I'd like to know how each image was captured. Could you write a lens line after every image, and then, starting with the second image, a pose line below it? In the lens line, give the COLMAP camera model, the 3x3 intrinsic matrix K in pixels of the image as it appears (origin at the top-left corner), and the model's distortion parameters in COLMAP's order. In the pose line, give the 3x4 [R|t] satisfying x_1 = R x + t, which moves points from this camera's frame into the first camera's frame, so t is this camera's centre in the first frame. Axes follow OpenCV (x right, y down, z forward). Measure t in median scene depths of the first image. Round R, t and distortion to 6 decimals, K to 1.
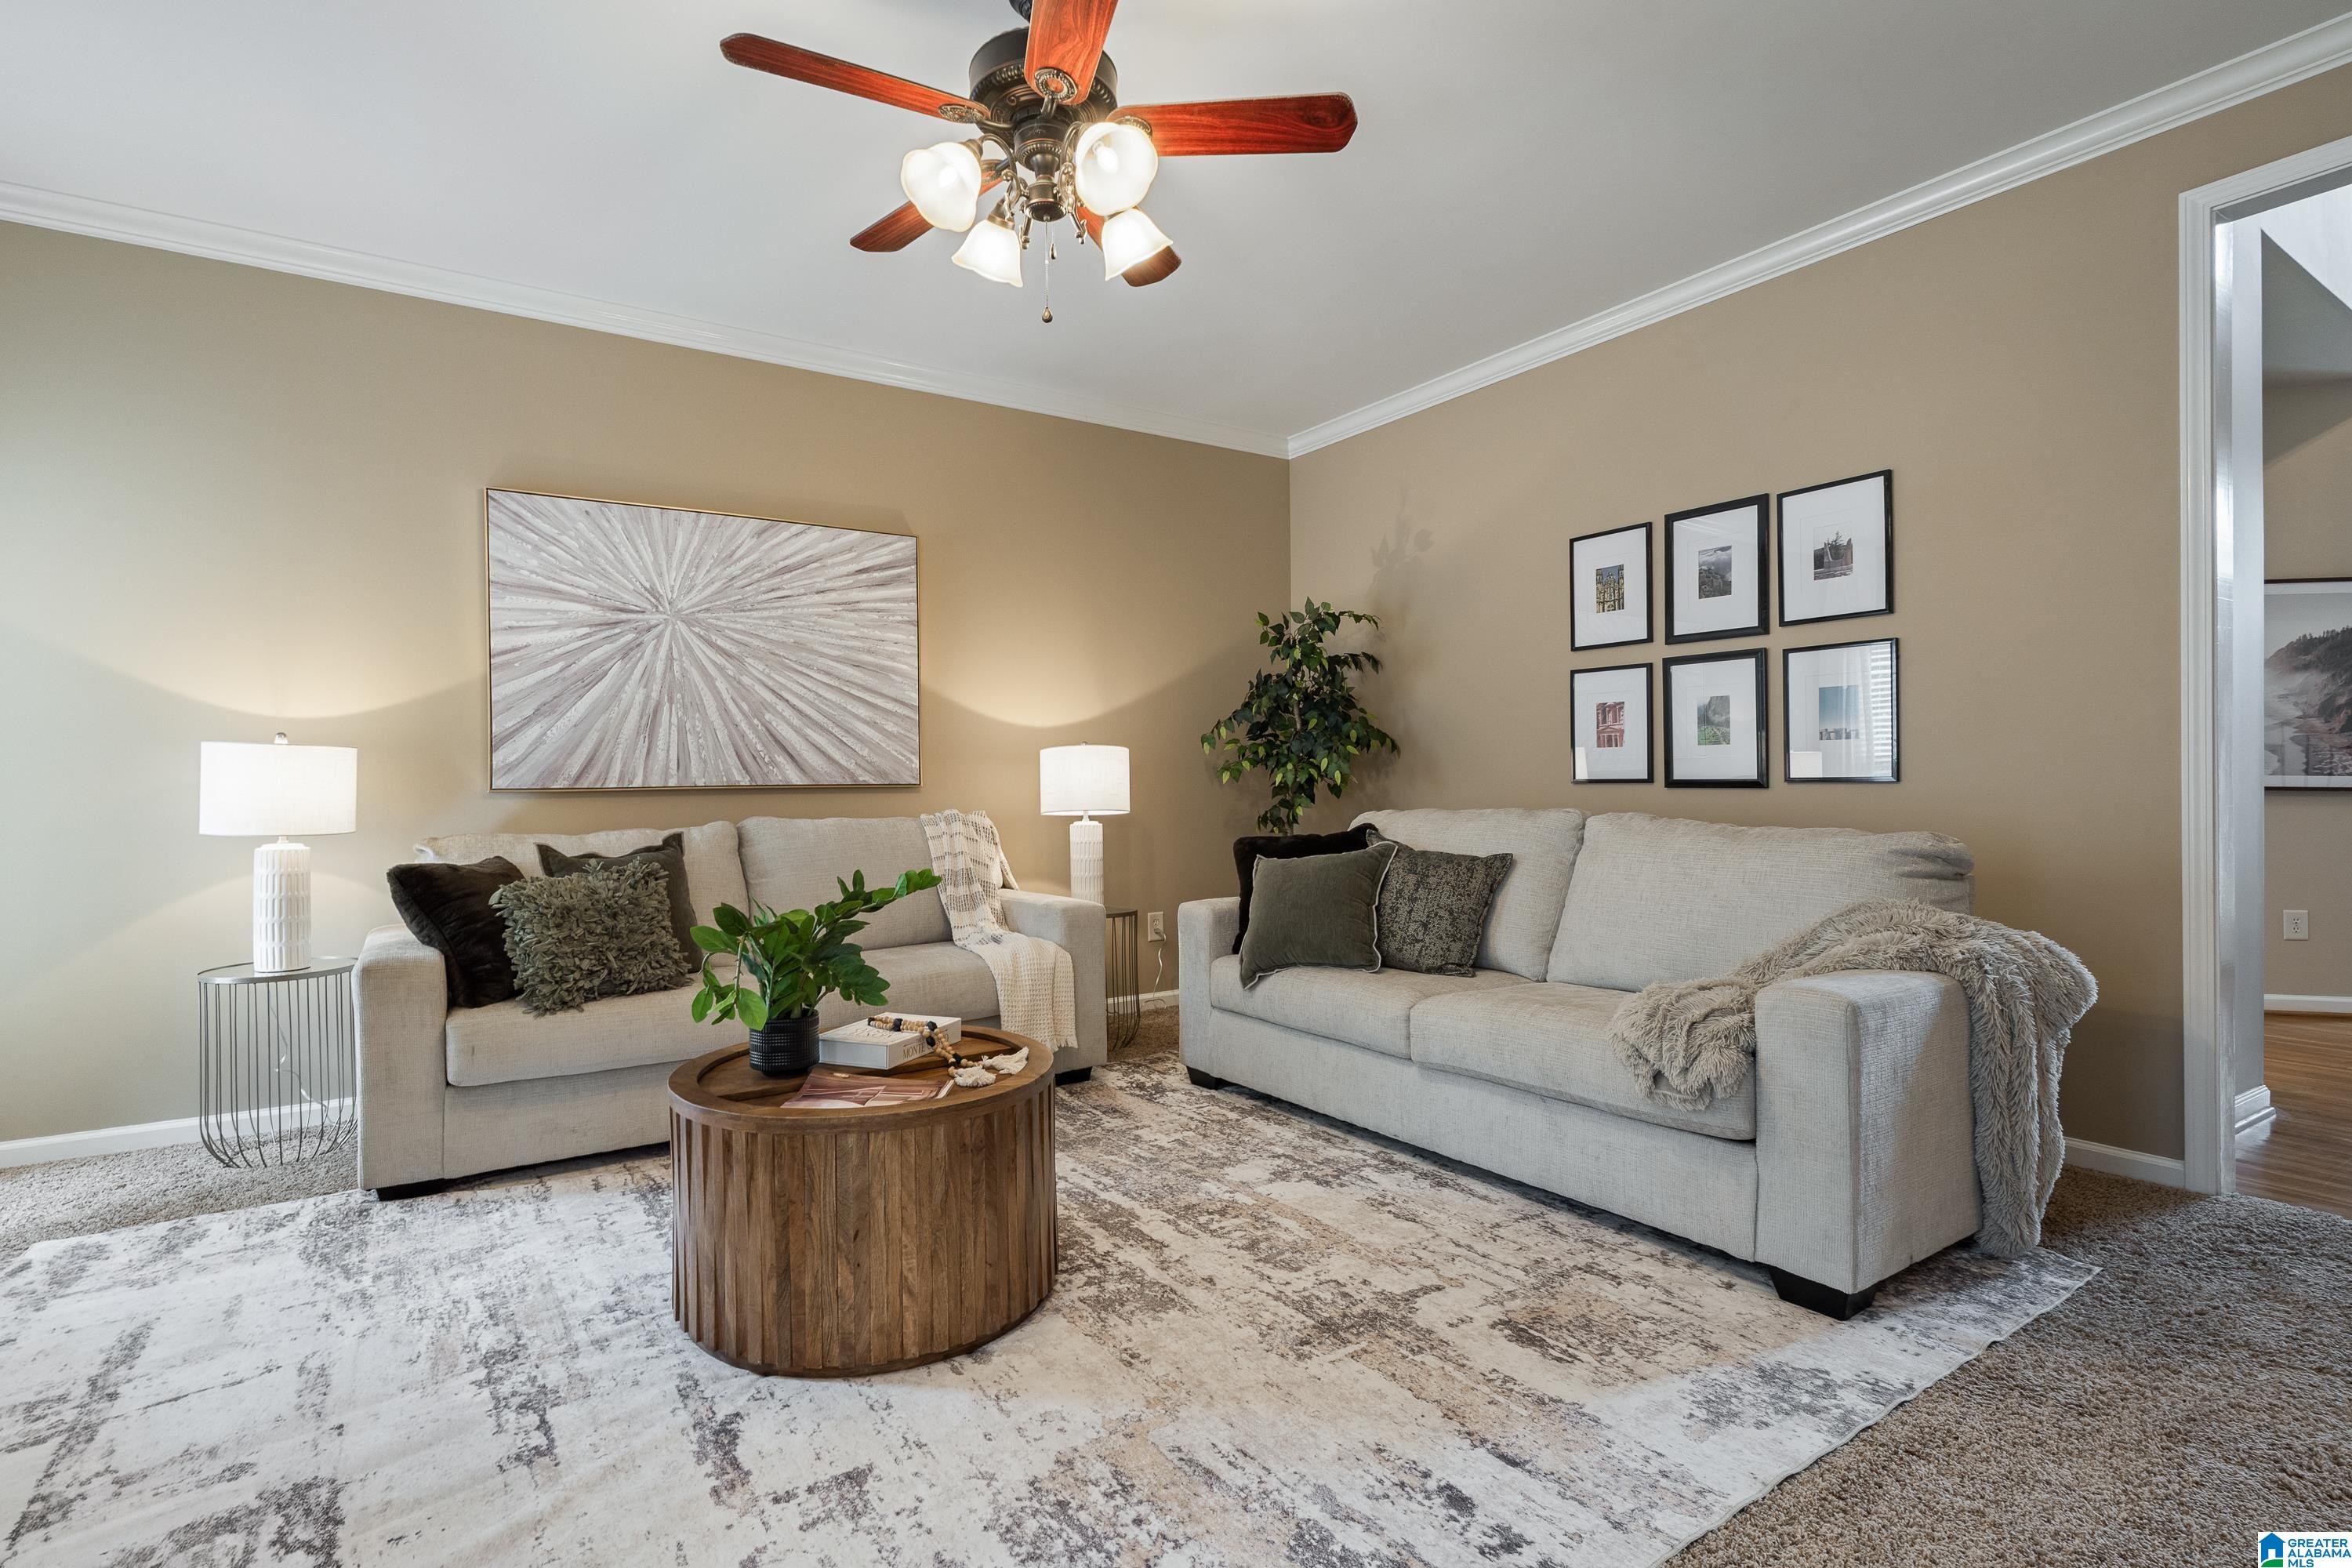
lens RADIAL K [[1138.6, 0, 1137.8], [0, 1138.6, 785.1], [0, 0, 1]] dist [-0.001698, -0.000033]
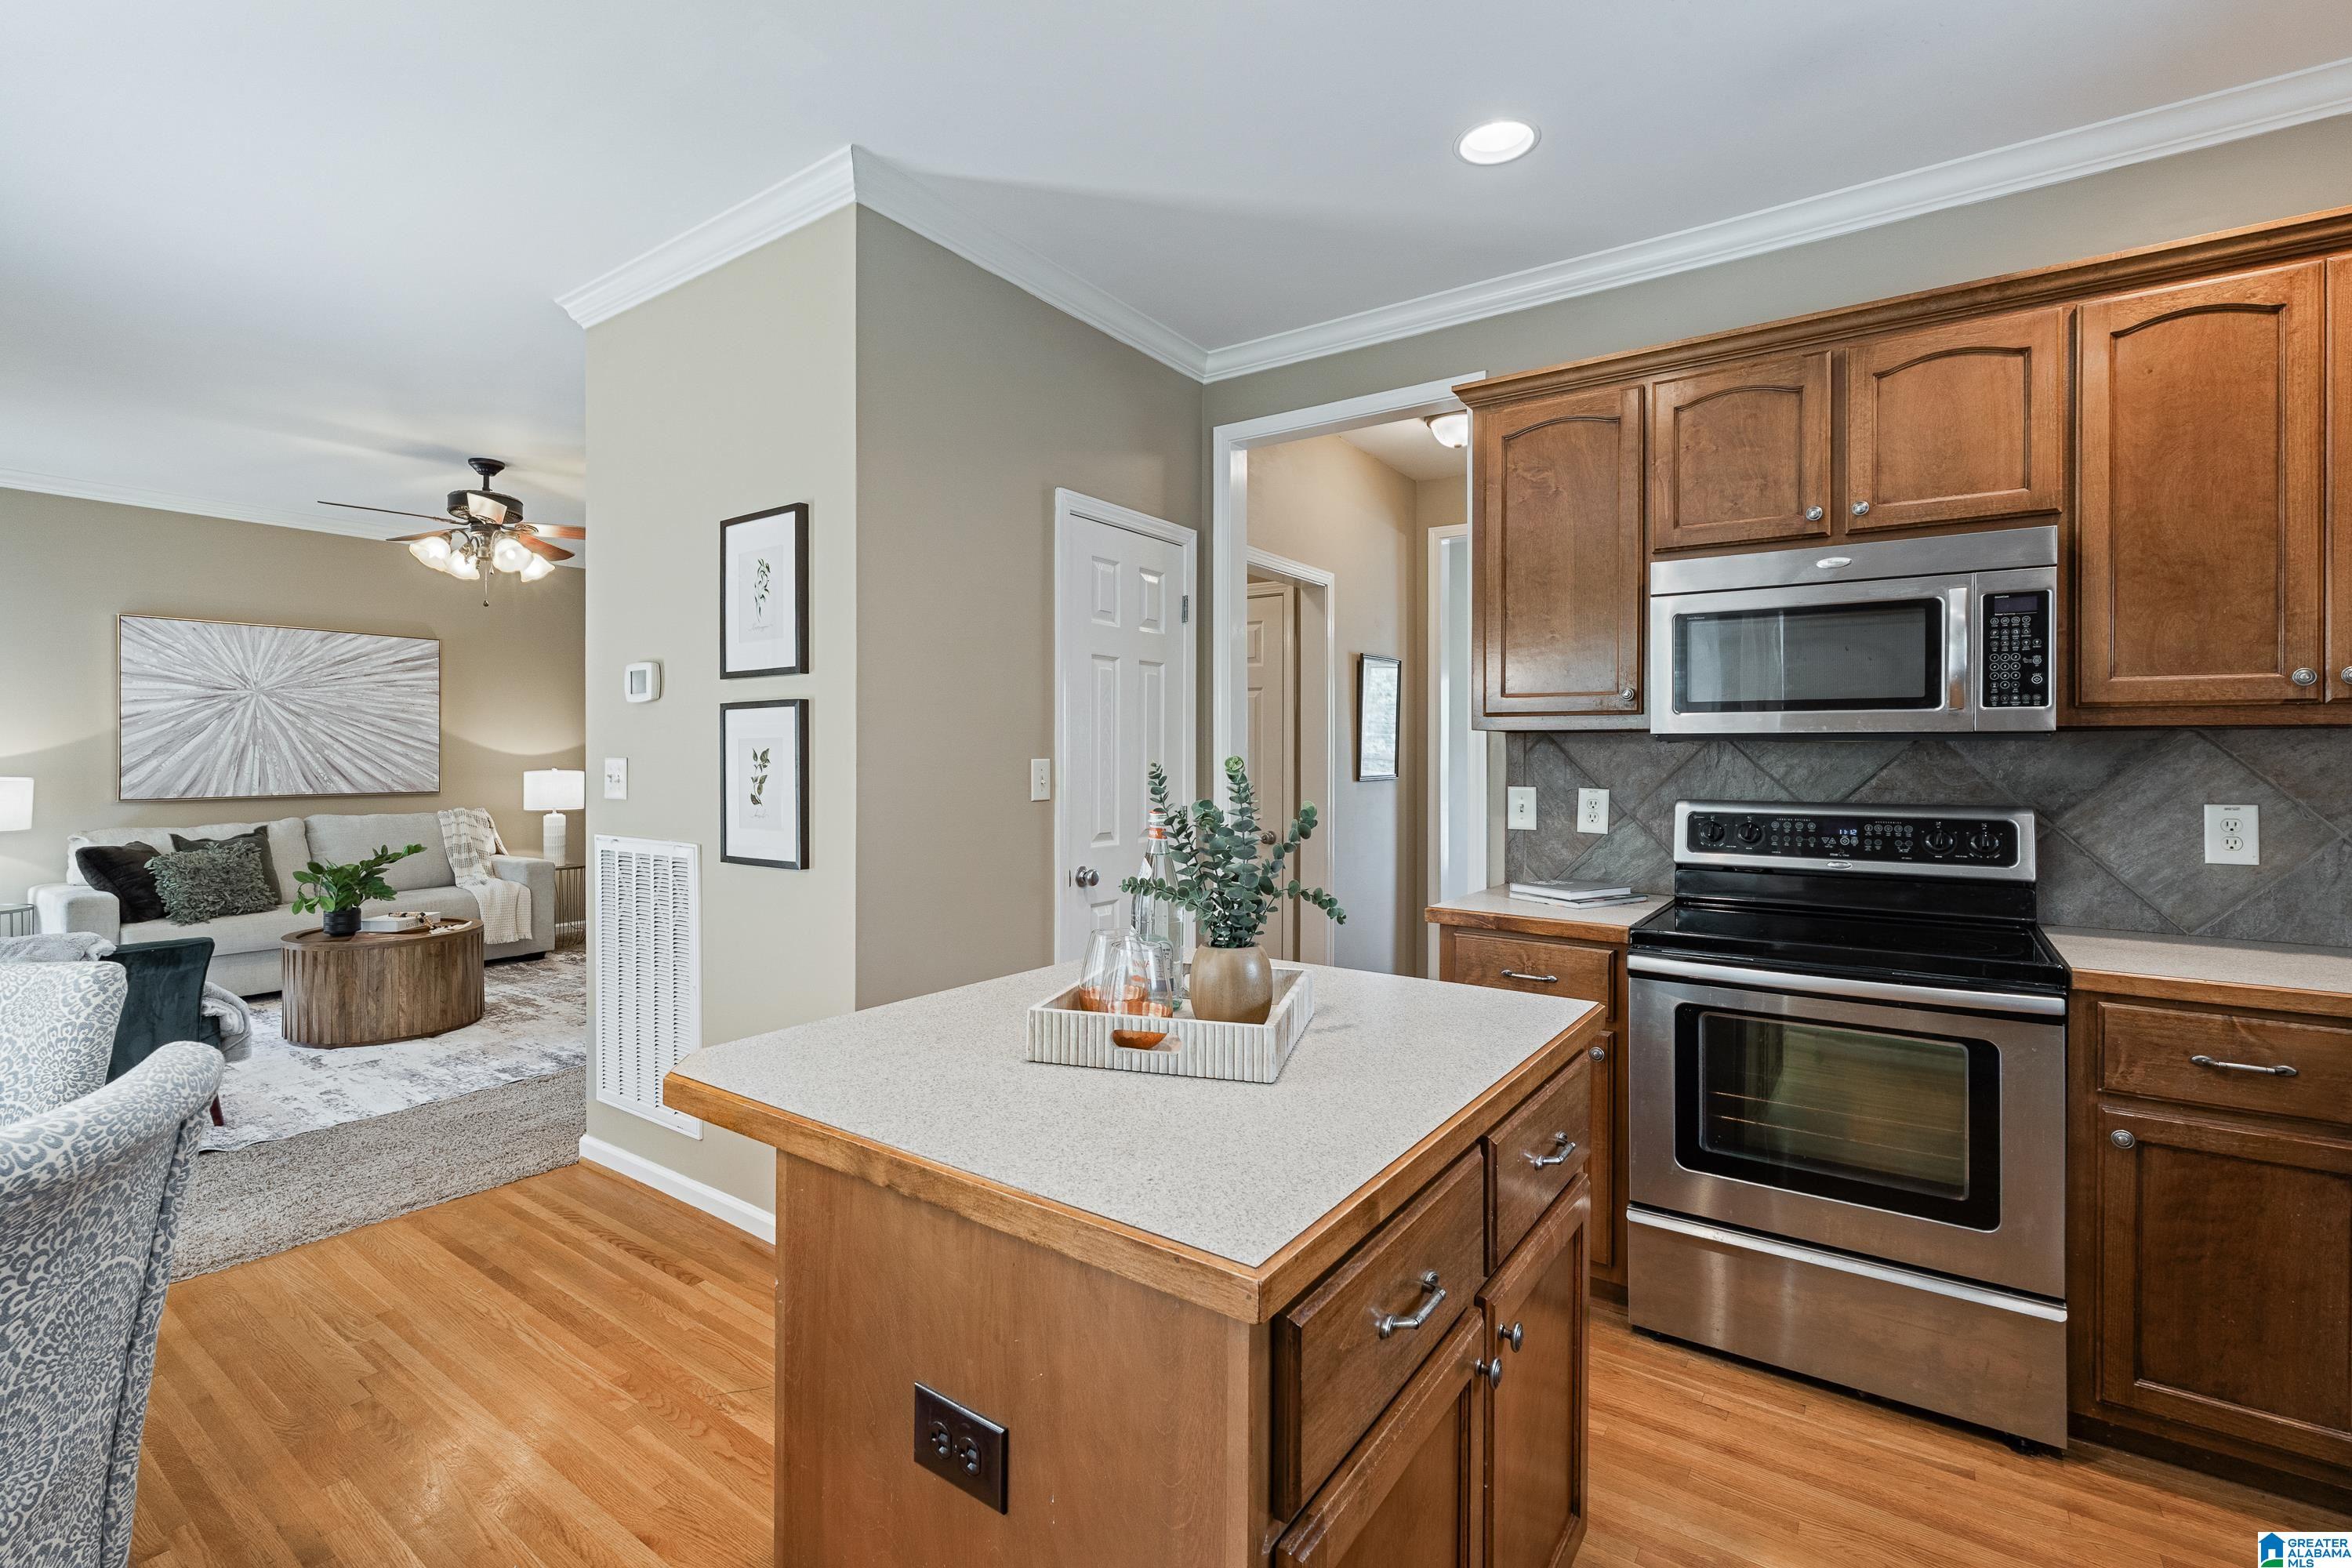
lens RADIAL K [[1047.7, 0, 1173.5], [0, 1047.7, 751.0], [0, 0, 1]] dist [-0.001353, 0.000015]
pose [[0.927430, 0.013808, 0.373742, 0.264585], [-0.011145, 0.999895, -0.009284, -0.067901], [-0.373831, 0.004445, 0.927486, -0.932643]]
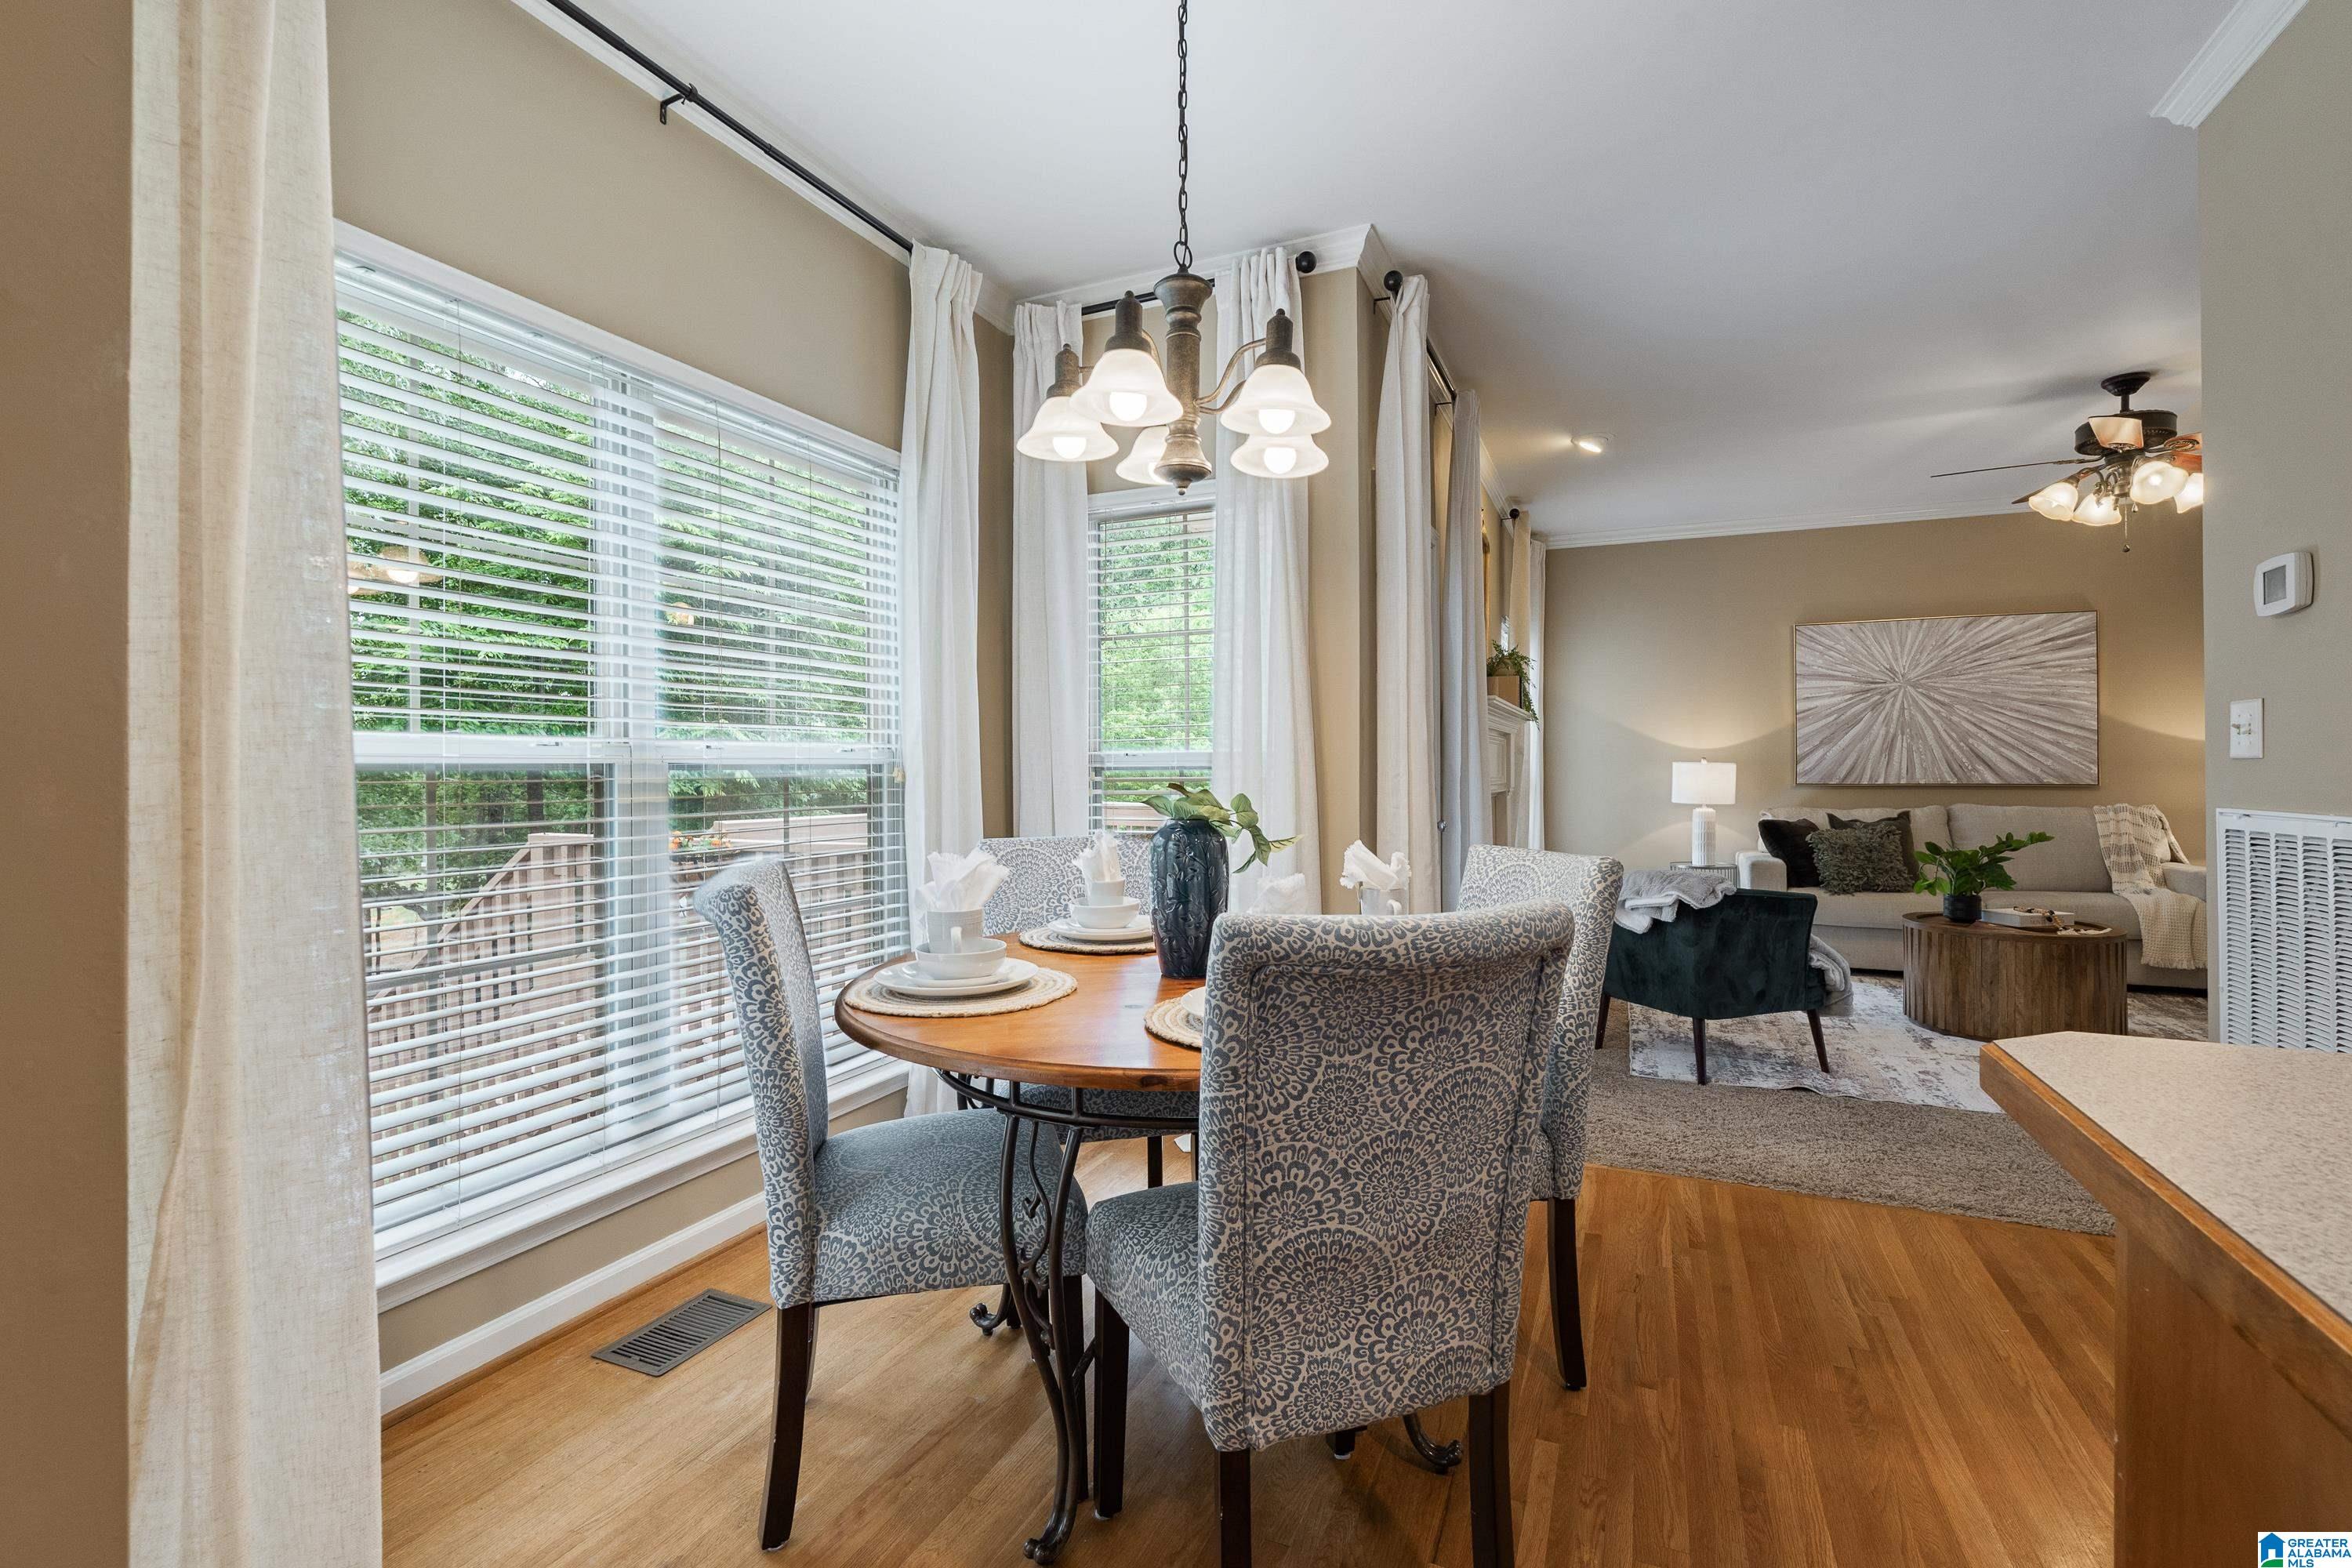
lens RADIAL K [[1068.6, 0, 1169.5], [0, 1068.6, 765.1], [0, 0, 1]] dist [-0.001578, -0.000320]
pose [[0.551485, 0.005978, -0.834163, 0.333295], [-0.006542, 0.999975, 0.002842, -0.025673], [0.834159, 0.003890, 0.551510, -0.835171]]
